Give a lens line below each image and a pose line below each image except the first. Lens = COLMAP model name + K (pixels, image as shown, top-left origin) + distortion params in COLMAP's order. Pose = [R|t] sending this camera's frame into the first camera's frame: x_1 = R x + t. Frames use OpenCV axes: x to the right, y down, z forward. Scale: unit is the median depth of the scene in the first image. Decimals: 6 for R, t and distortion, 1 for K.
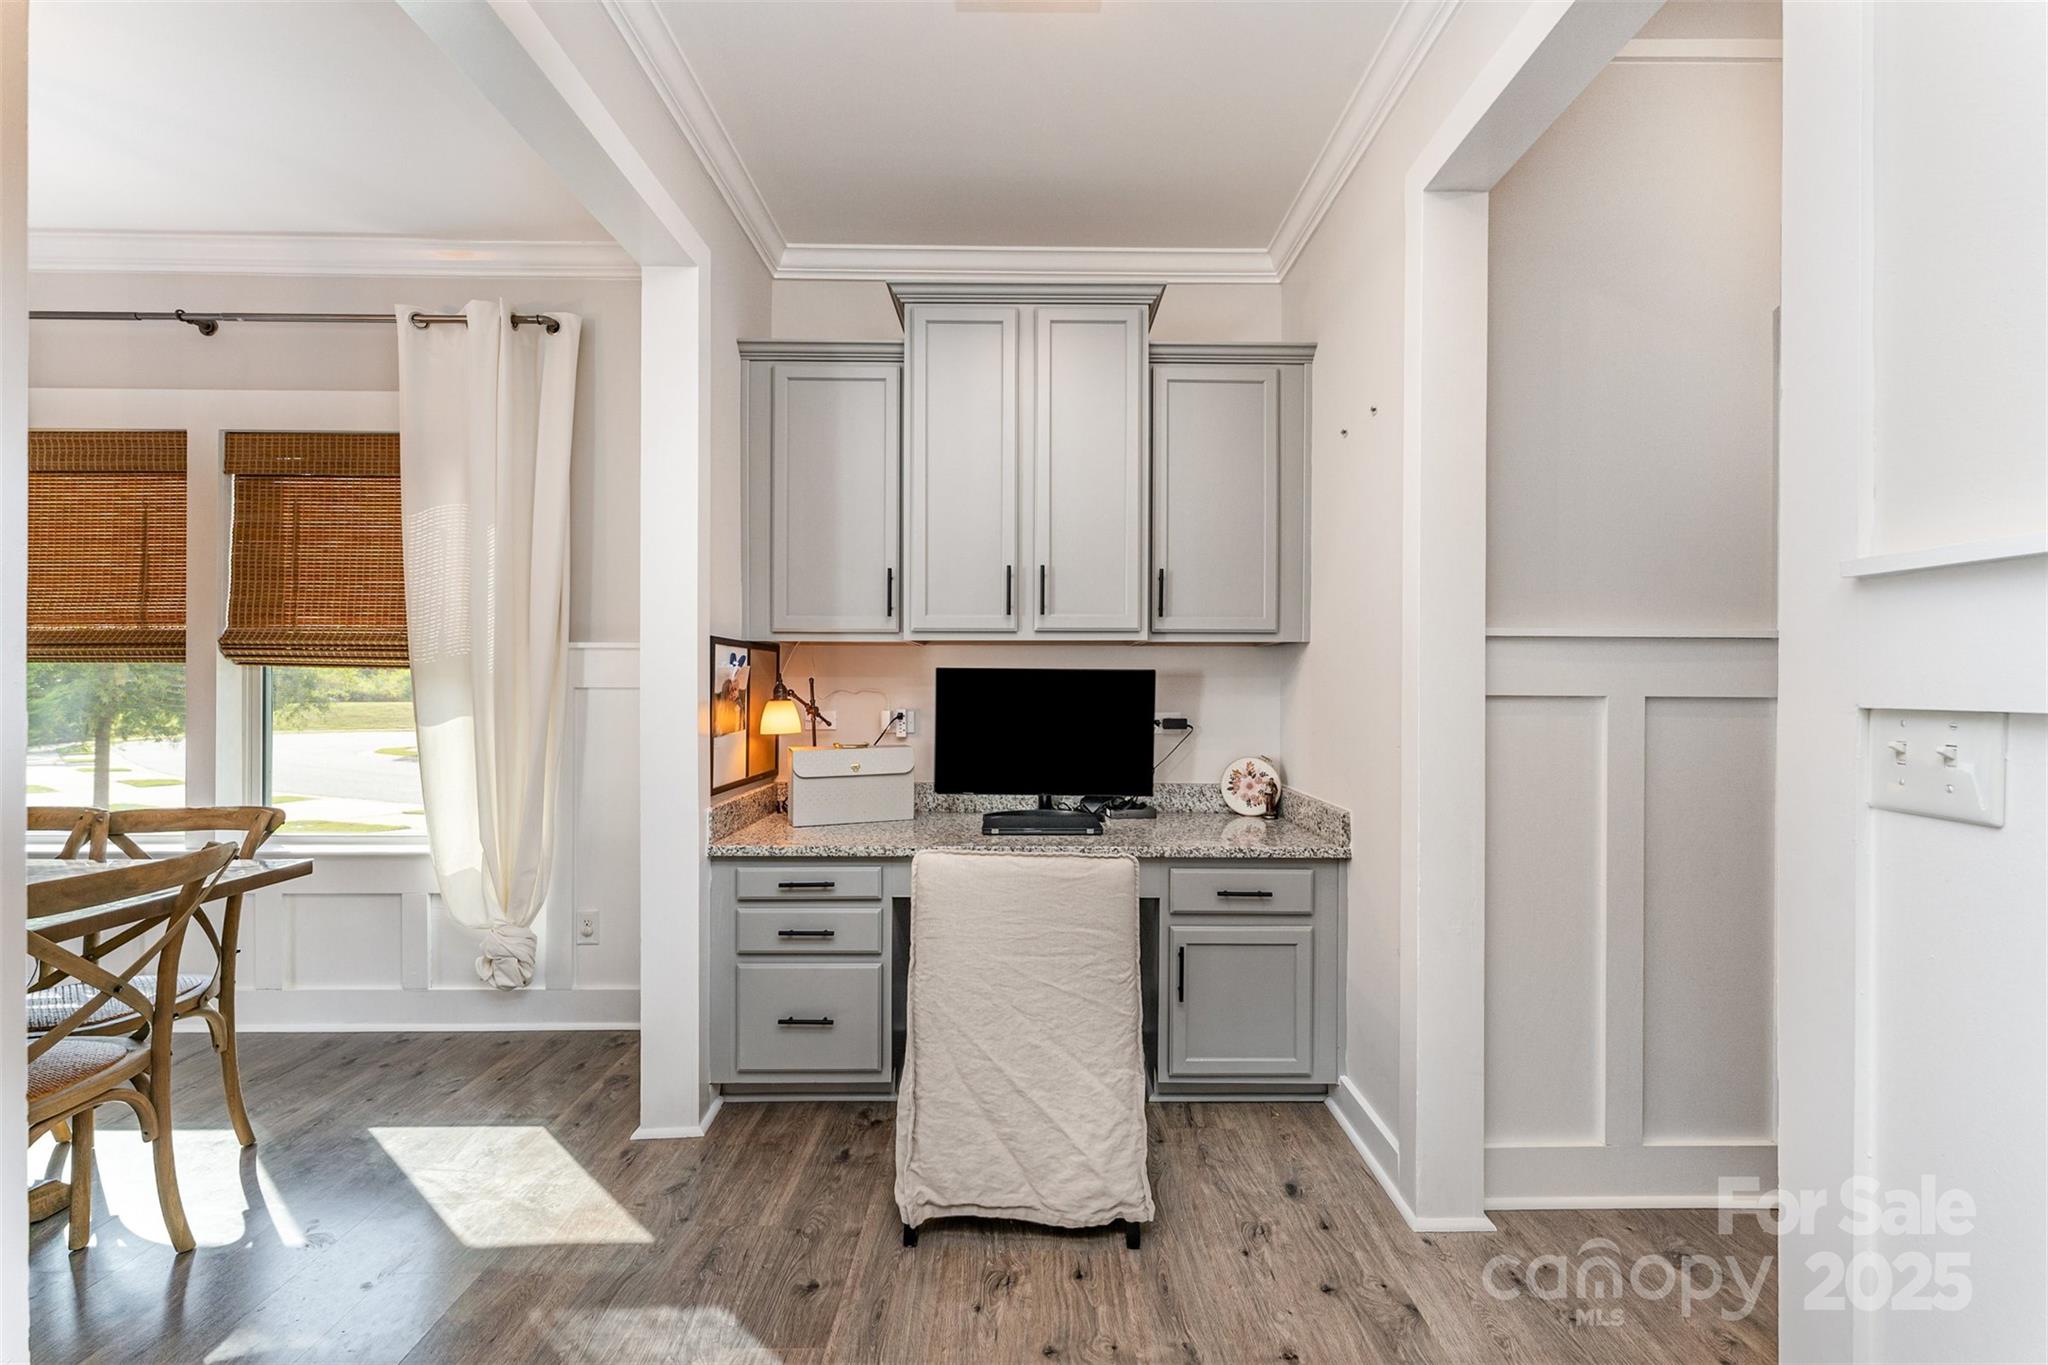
lens RADIAL K [[829.8, 0, 1024.0], [0, 829.8, 682.5], [0, 0, 1]] dist [0.001705, 0.000057]
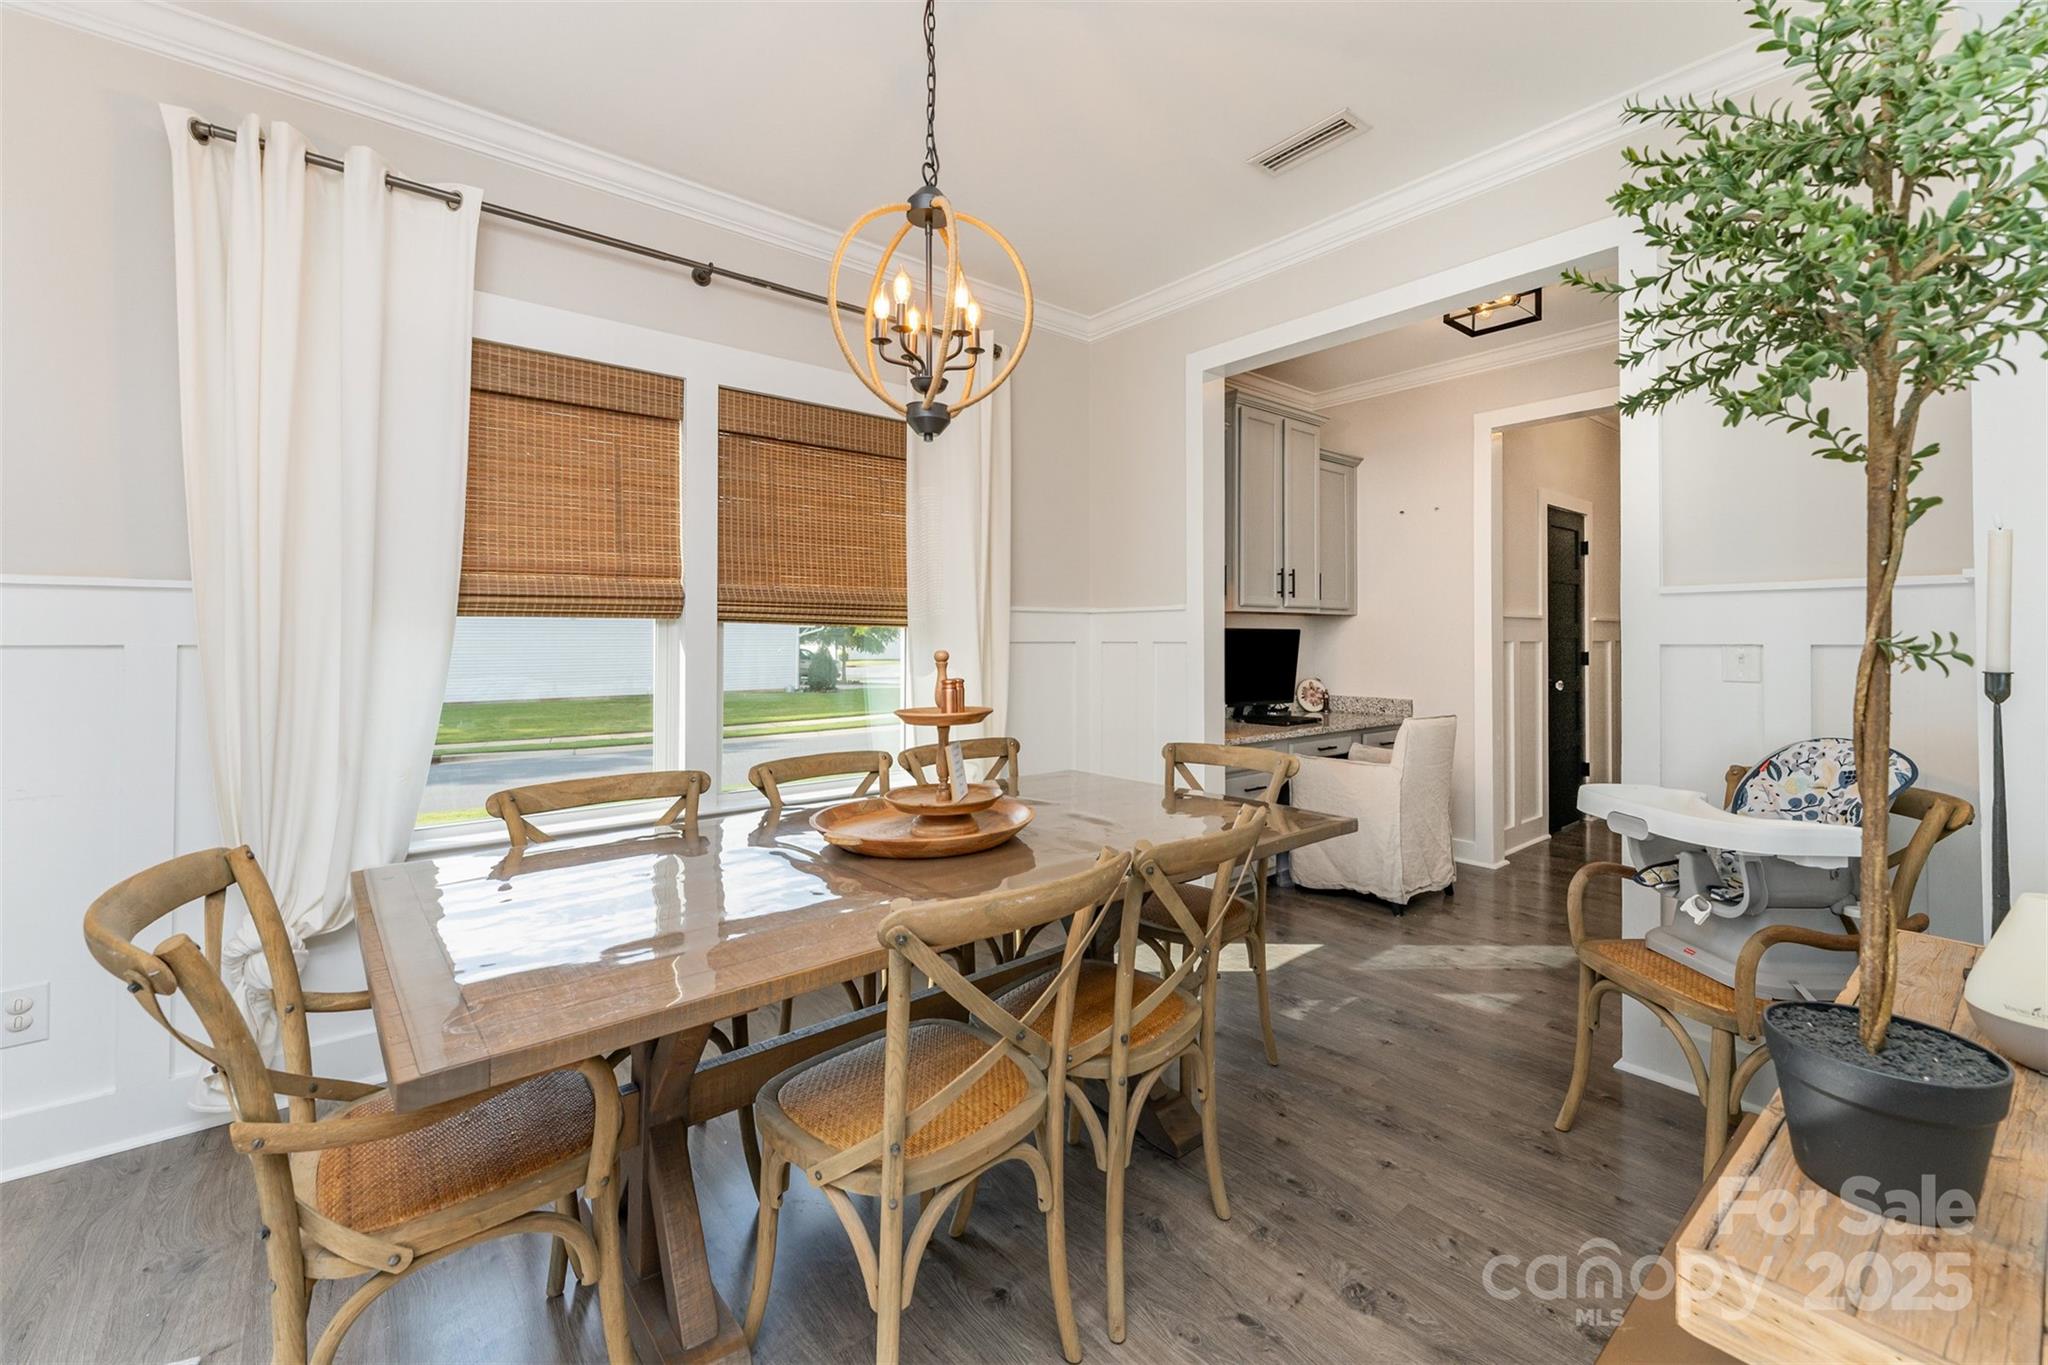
lens RADIAL K [[859.1, 0, 1025.6], [0, 859.1, 636.8], [0, 0, 1]] dist [0.000000, 0.000019]
pose [[0.770557, -0.003216, 0.637363, -1.335448], [0.005035, 0.999987, -0.001041, -0.000467], [-0.637352, 0.004012, 0.770563, -0.020925]]
